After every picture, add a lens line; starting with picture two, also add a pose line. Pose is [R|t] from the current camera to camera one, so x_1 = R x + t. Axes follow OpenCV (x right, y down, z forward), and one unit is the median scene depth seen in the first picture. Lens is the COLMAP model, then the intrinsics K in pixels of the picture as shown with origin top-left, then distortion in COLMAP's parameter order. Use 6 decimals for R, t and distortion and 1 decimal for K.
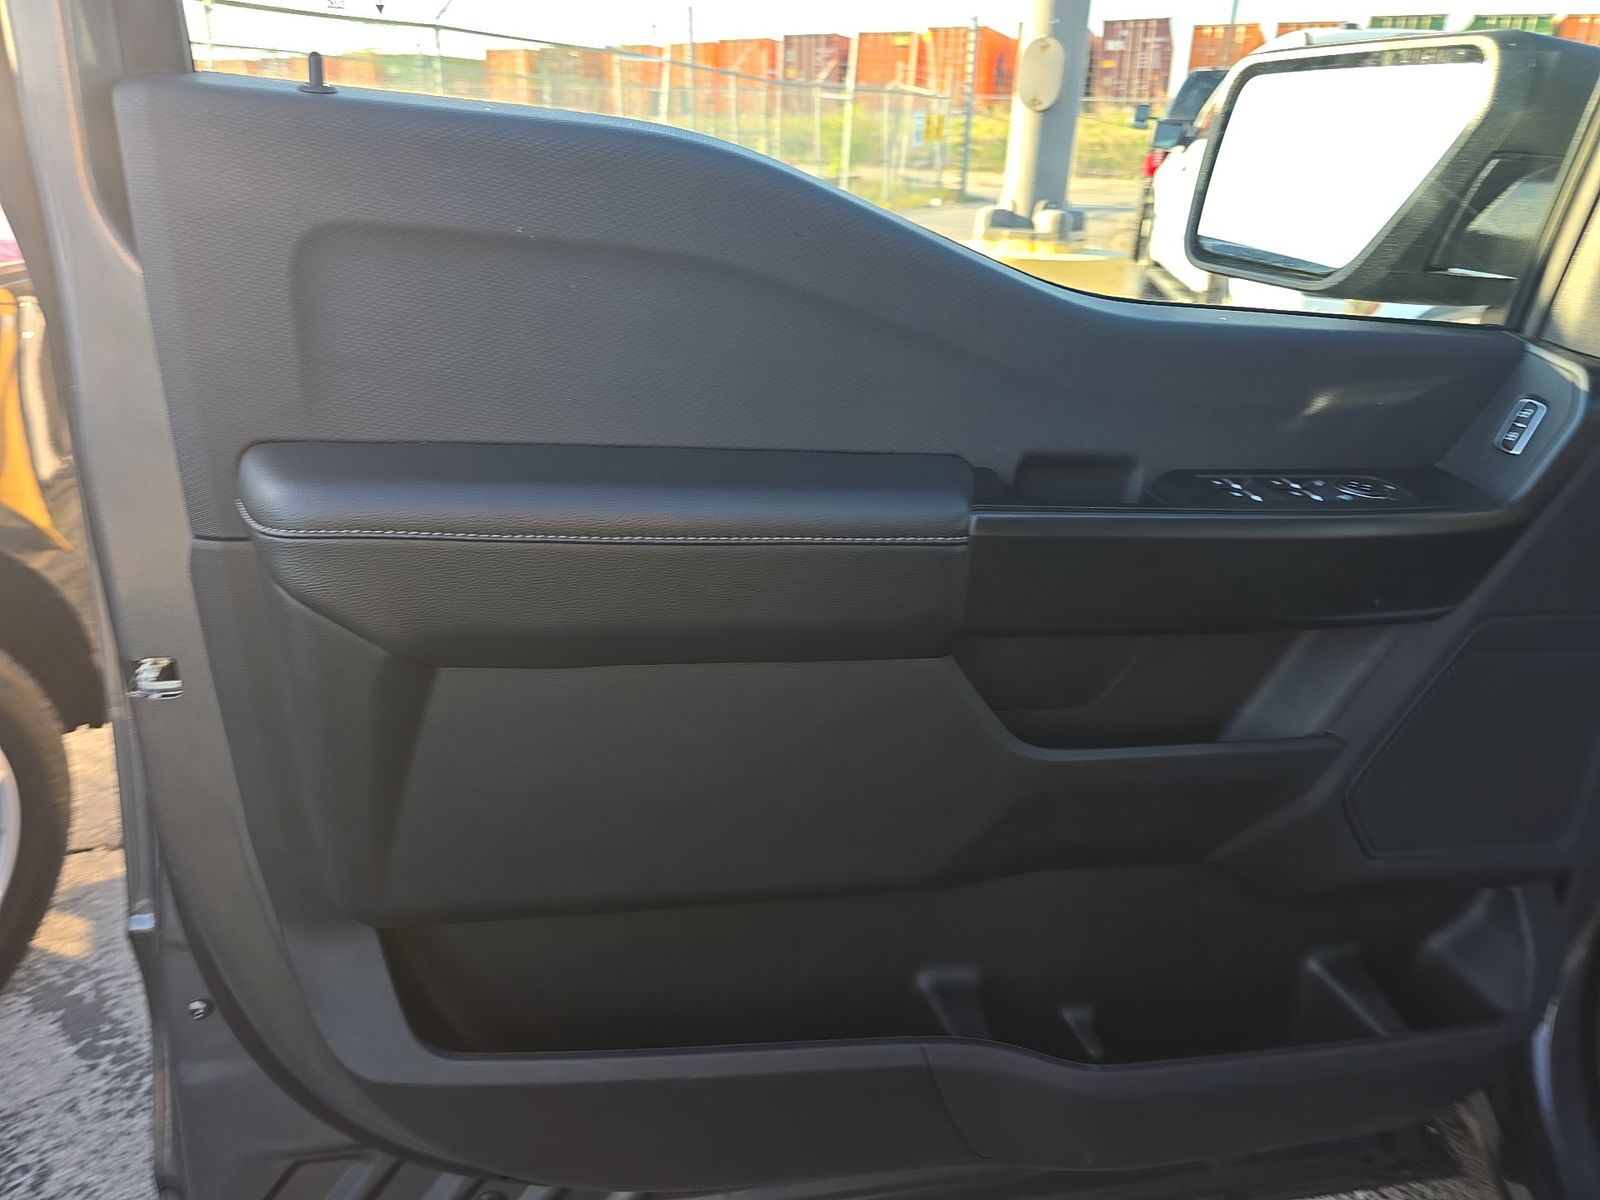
lens RADIAL K [[1090.0, 0, 803.8], [0, 1090.0, 593.3], [0, 0, 1]] dist [0.058249, -0.045501]
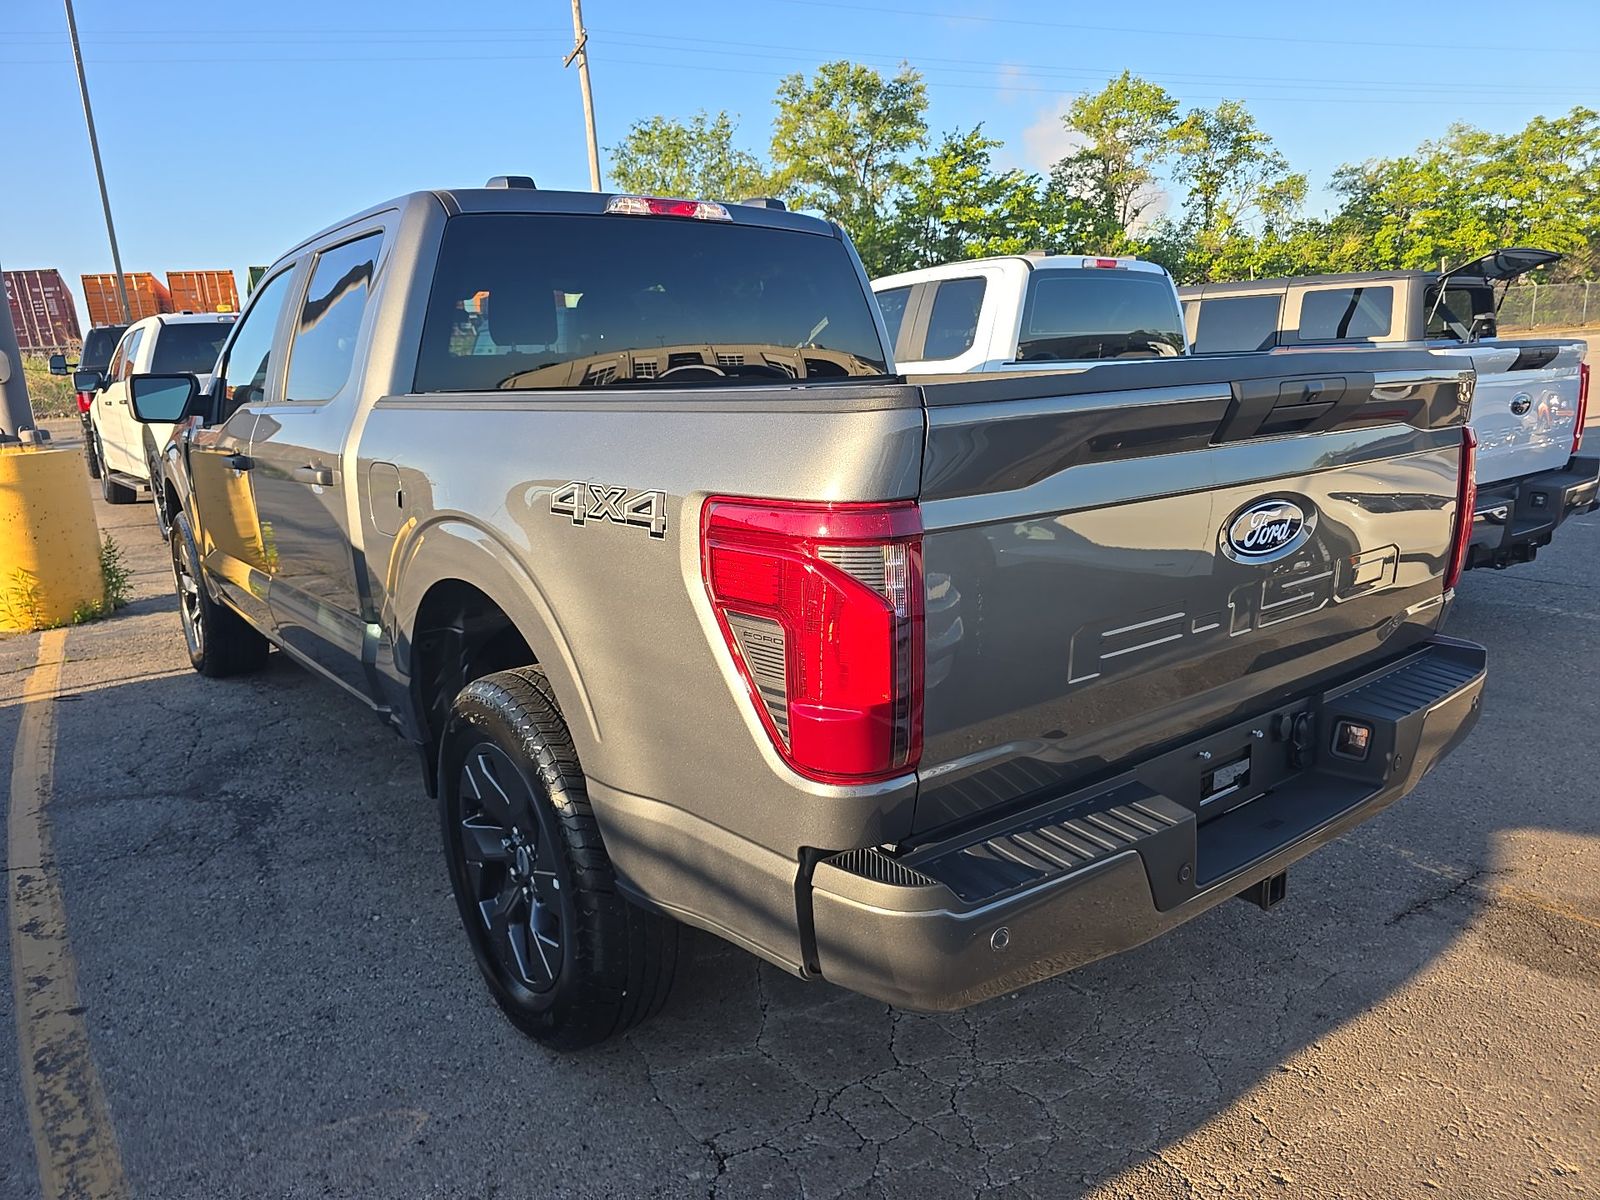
lens RADIAL K [[1090.0, 0, 806.9], [0, 1090.0, 607.6], [0, 0, 1]] dist [0.058249, -0.045501]
pose [[0.651712, -0.243367, 0.718361, -0.085283], [0.360936, 0.932520, -0.011528, 0.108894], [-0.667081, 0.266795, 0.695575, -0.281447]]
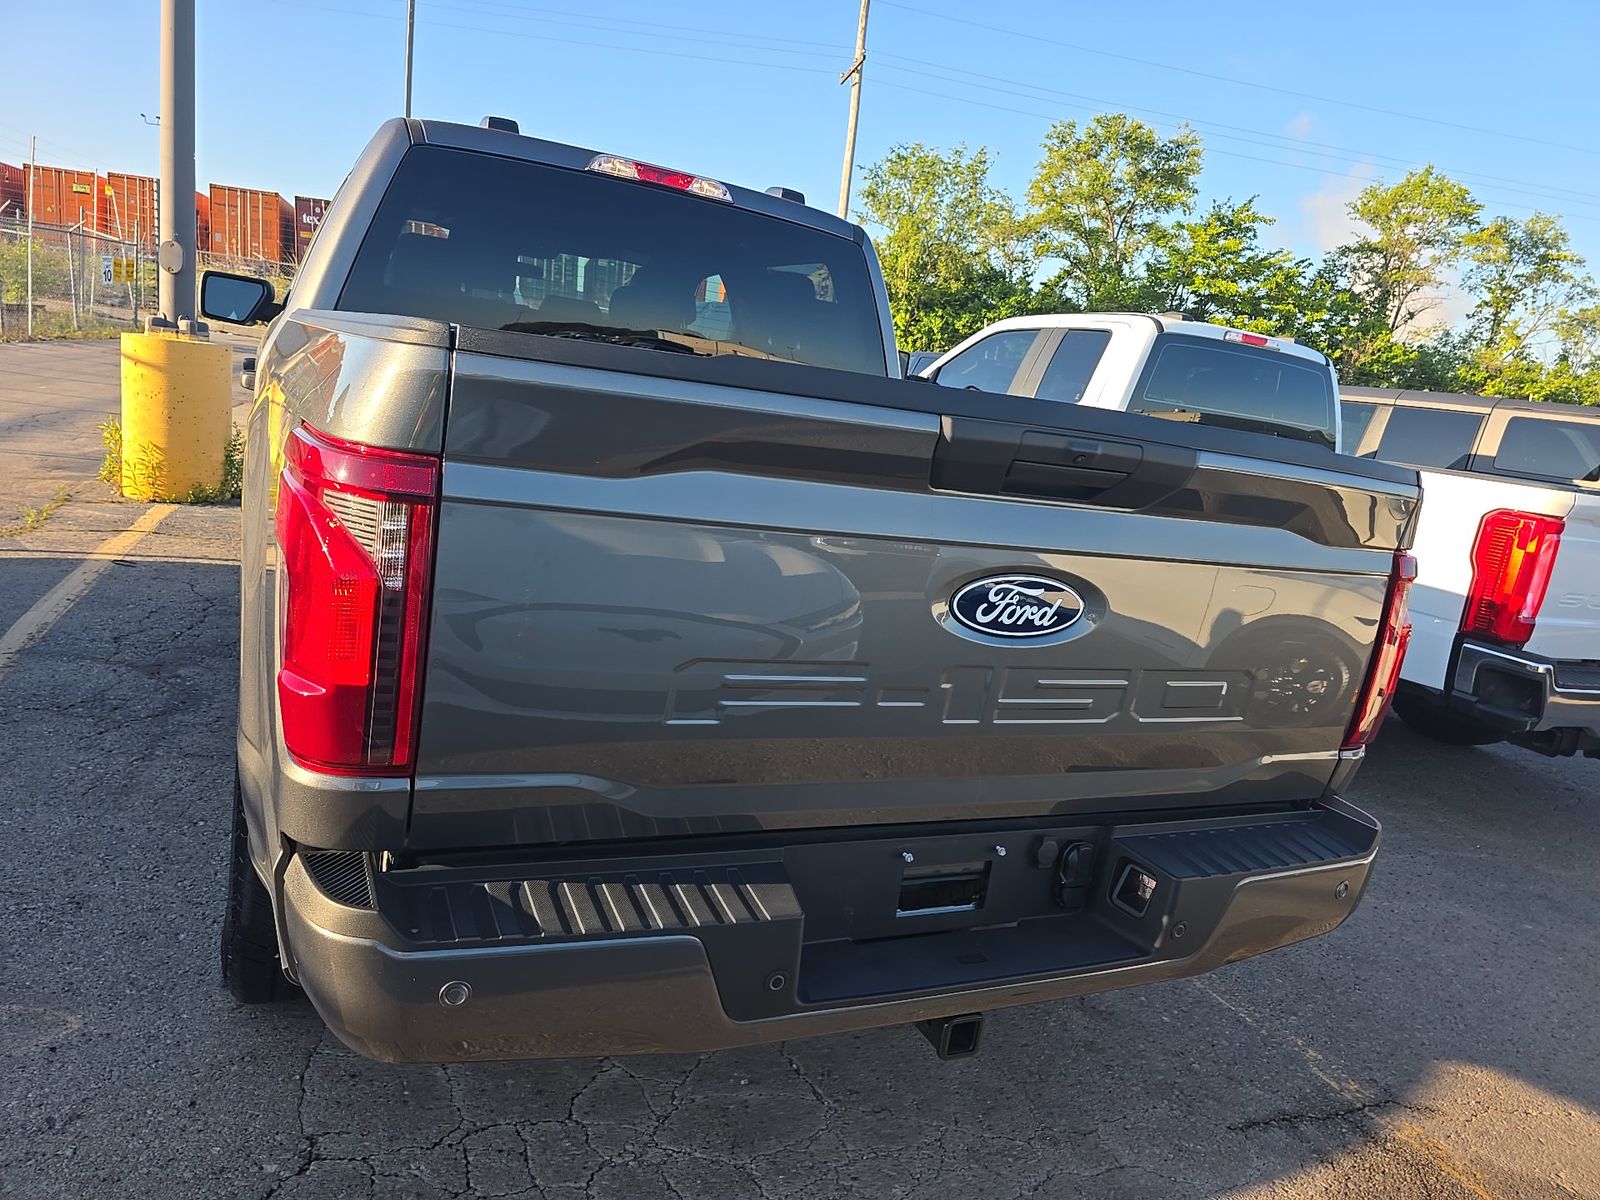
lens RADIAL K [[1090.0, 0, 799.2], [0, 1090.0, 607.1], [0, 0, 1]] dist [0.058249, -0.045501]
pose [[0.800847, -0.066786, 0.595134, -0.030592], [0.141934, 0.986616, -0.080276, 0.125303], [-0.581807, 0.148758, 0.799607, -0.305353]]
